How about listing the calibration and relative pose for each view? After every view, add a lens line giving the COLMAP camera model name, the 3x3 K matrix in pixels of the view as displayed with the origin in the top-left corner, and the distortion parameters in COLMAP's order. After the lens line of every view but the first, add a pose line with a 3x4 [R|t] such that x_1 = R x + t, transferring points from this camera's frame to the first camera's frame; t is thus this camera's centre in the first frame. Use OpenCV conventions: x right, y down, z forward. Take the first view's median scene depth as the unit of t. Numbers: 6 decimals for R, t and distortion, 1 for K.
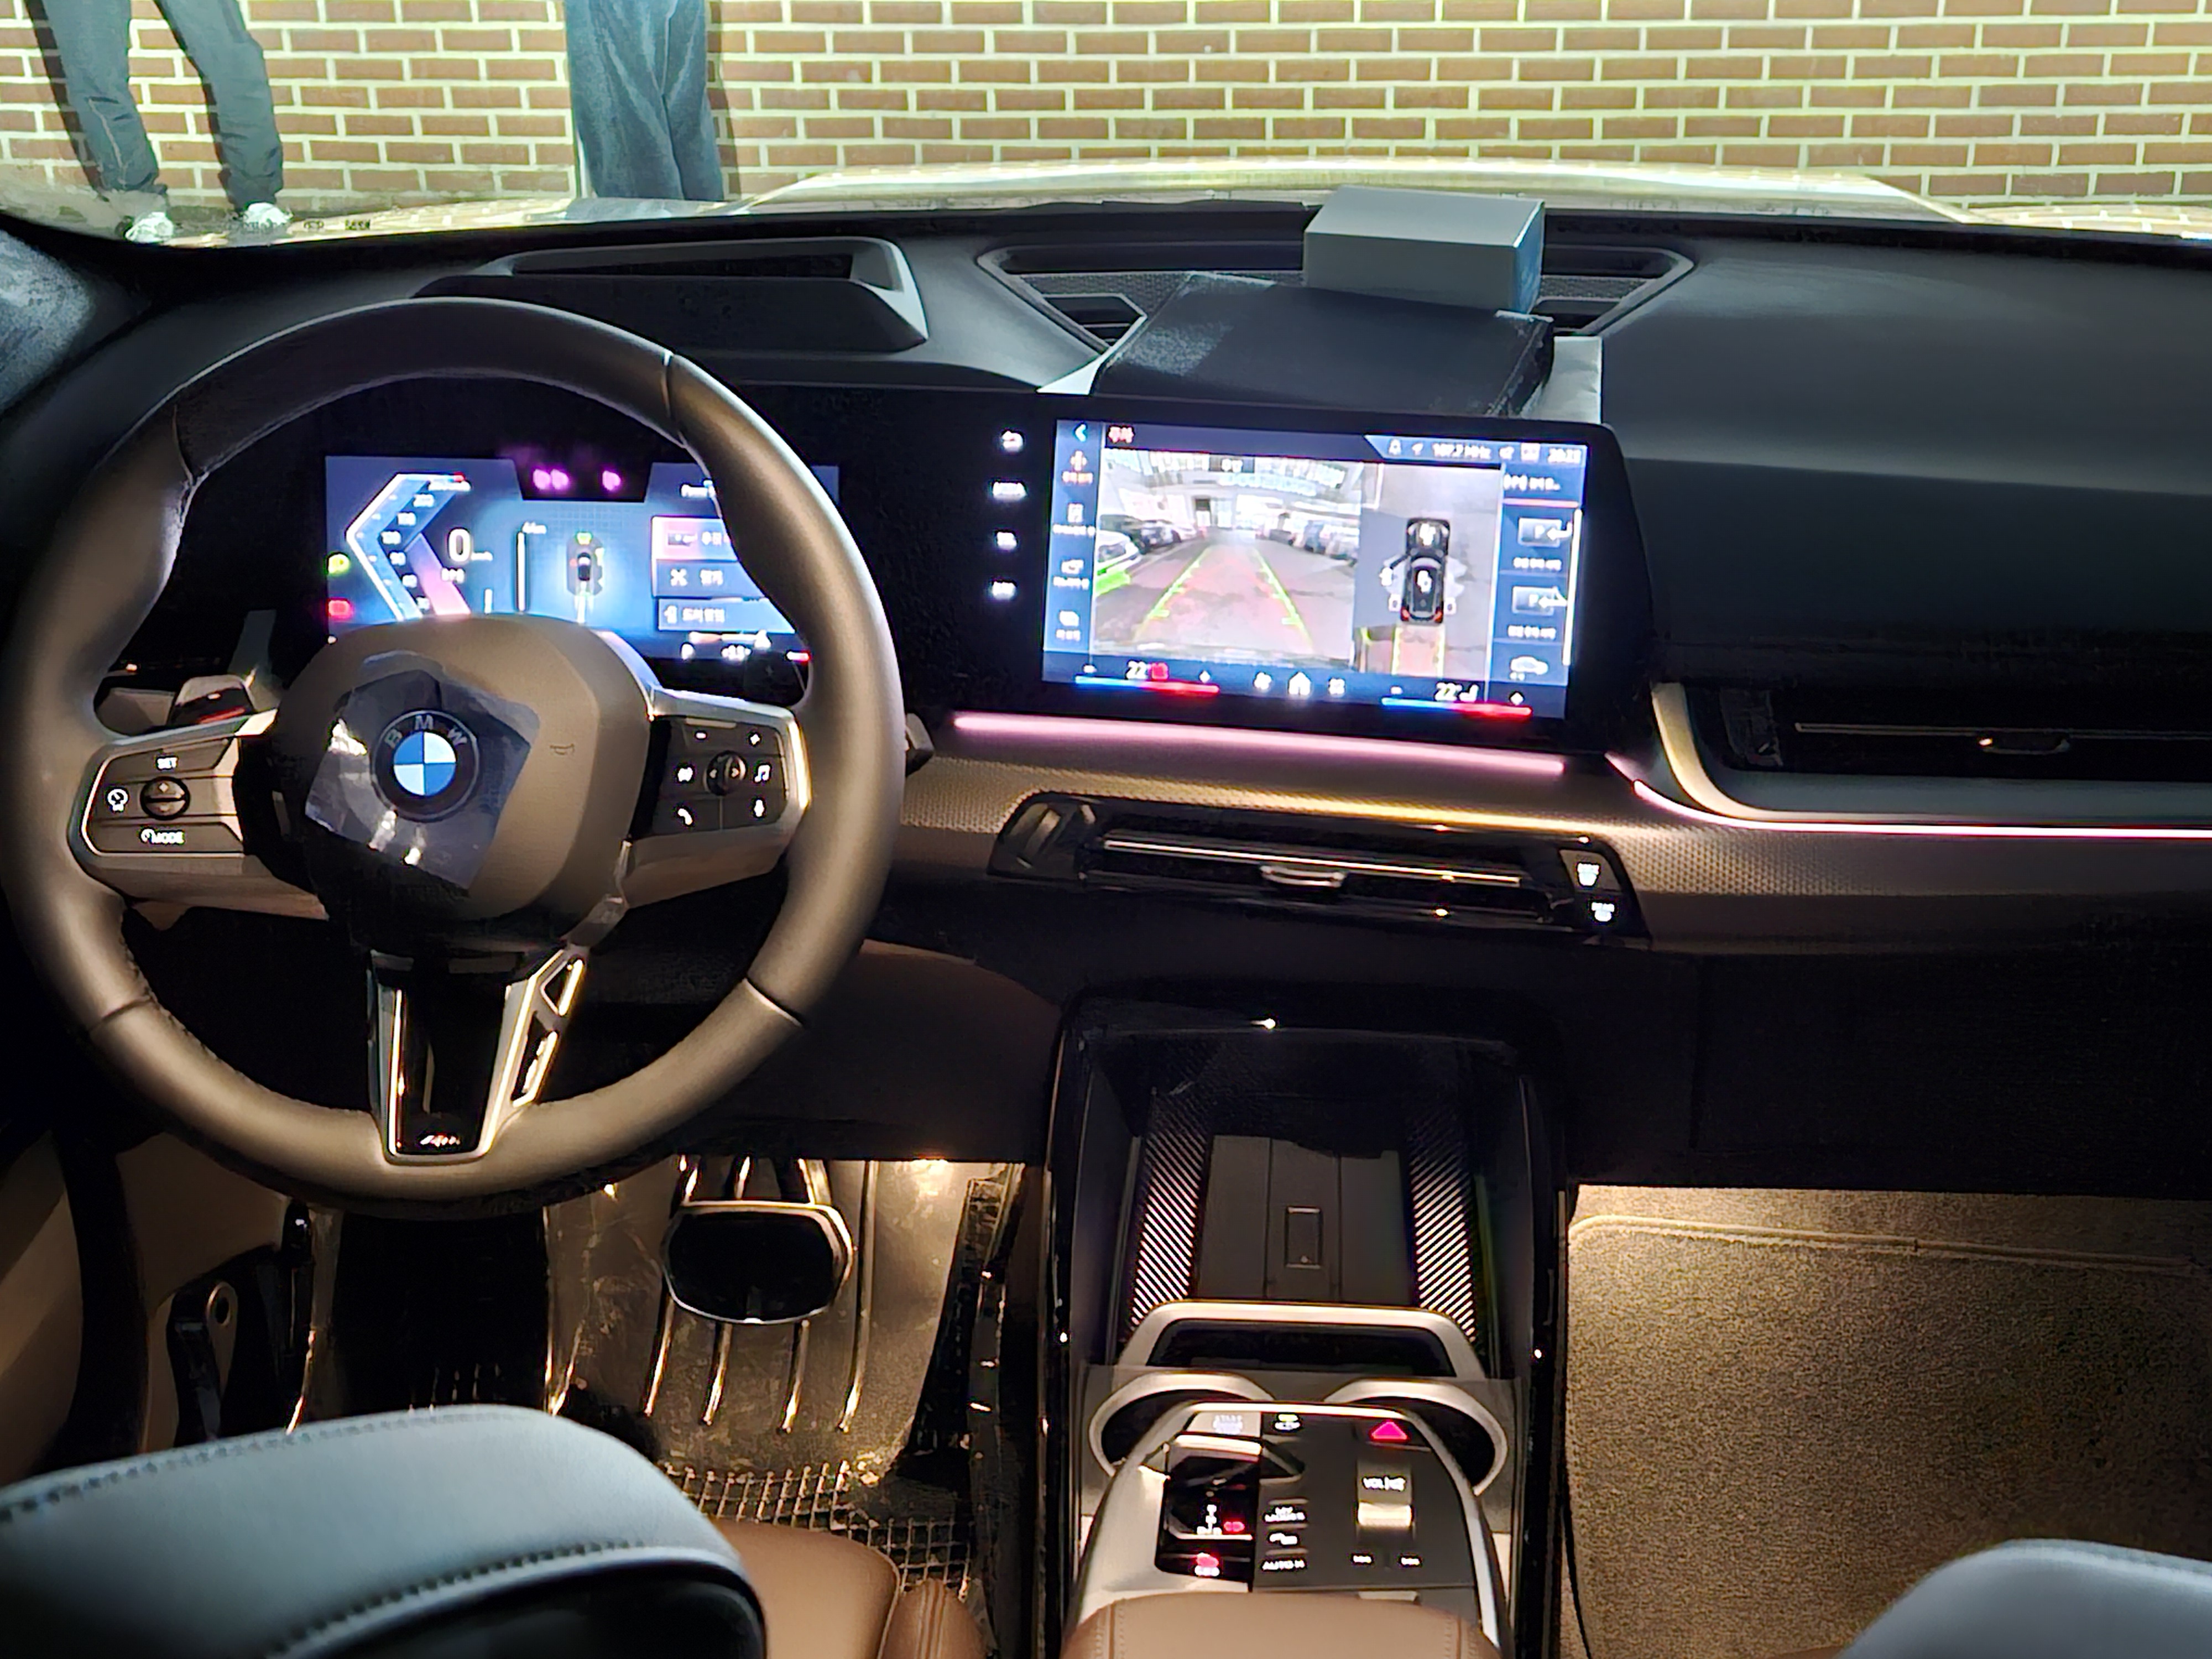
lens RADIAL K [[1888.9, 0, 1113.4], [0, 1888.9, 823.3], [0, 0, 1]] dist [0.062524, -0.035733]
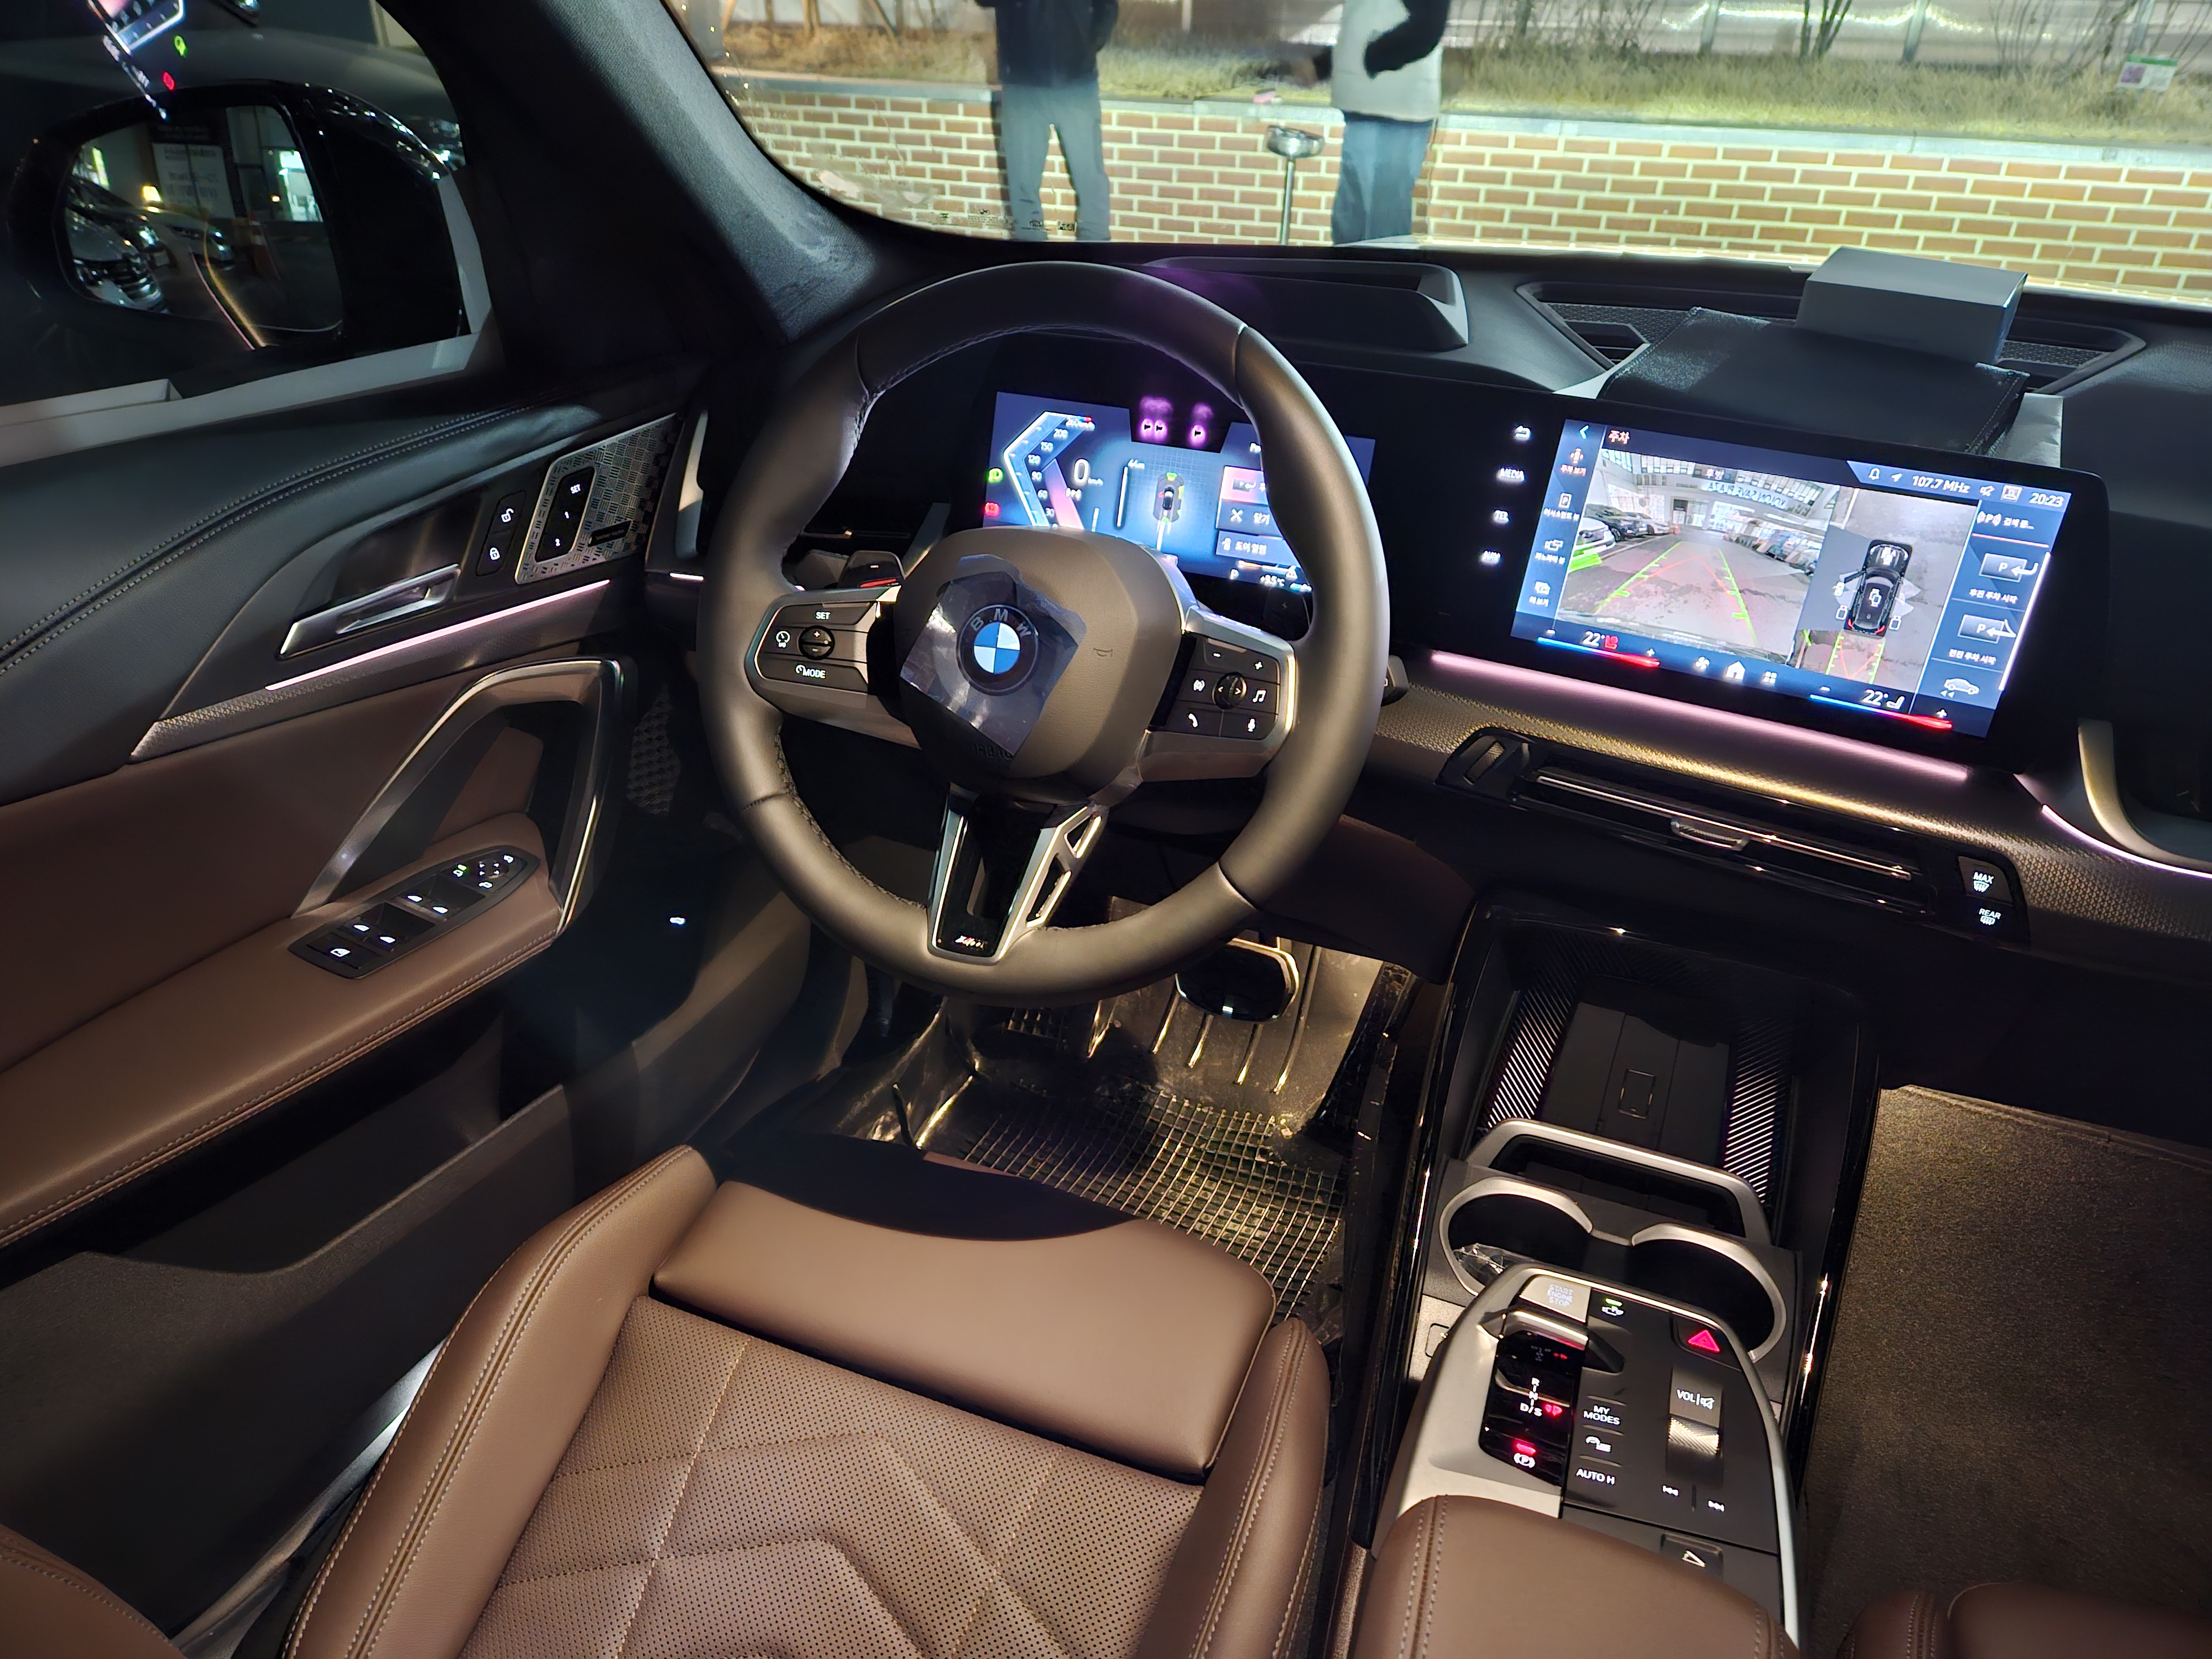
lens RADIAL K [[1672.0, 0, 1113.2], [0, 1672.0, 895.3], [0, 0, 1]] dist [0.077761, -0.058498]
pose [[0.953526, 0.177574, -0.243427, 0.010585], [-0.157745, 0.982523, 0.098823, 0.019133], [0.256721, -0.055831, 0.964872, -0.106044]]
